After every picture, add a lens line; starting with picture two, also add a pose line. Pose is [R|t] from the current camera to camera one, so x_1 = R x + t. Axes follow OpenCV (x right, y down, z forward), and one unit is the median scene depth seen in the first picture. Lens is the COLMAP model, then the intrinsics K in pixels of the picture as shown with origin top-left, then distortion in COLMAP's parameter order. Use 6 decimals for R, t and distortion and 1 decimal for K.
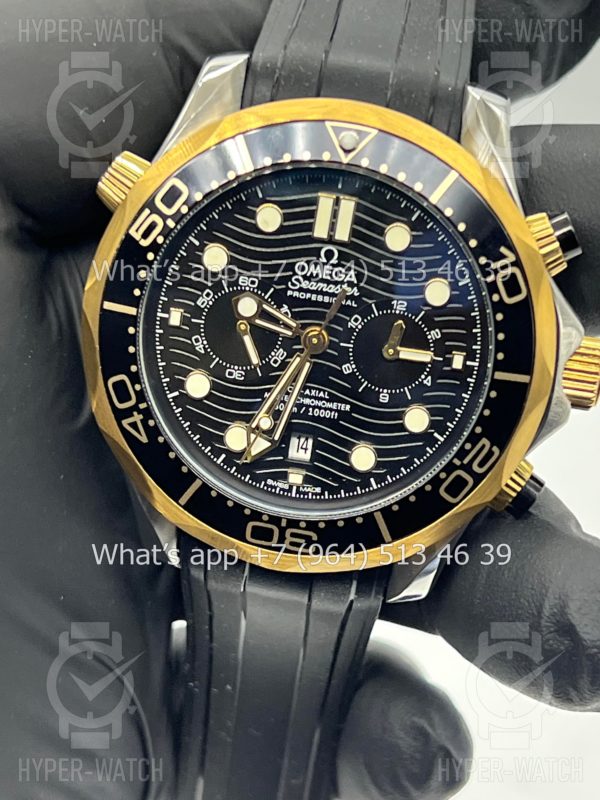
lens RADIAL K [[1806.0, 0, 302.2], [0, 1806.0, 424.0], [0, 0, 1]] dist [0.186477, 0.000000]
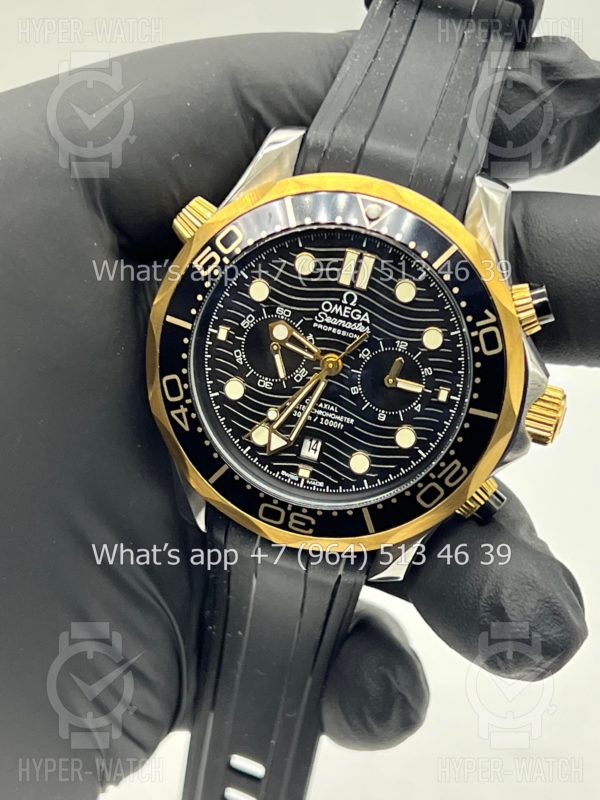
lens RADIAL K [[1806.0, 0, 299.3], [0, 1806.0, 401.5], [0, 0, 1]] dist [0.186477, 0.000000]
pose [[0.992084, 0.115060, -0.050306, 0.050684], [-0.114324, 0.993293, 0.017284, -0.040229], [0.051957, -0.011396, 0.998584, -0.242939]]
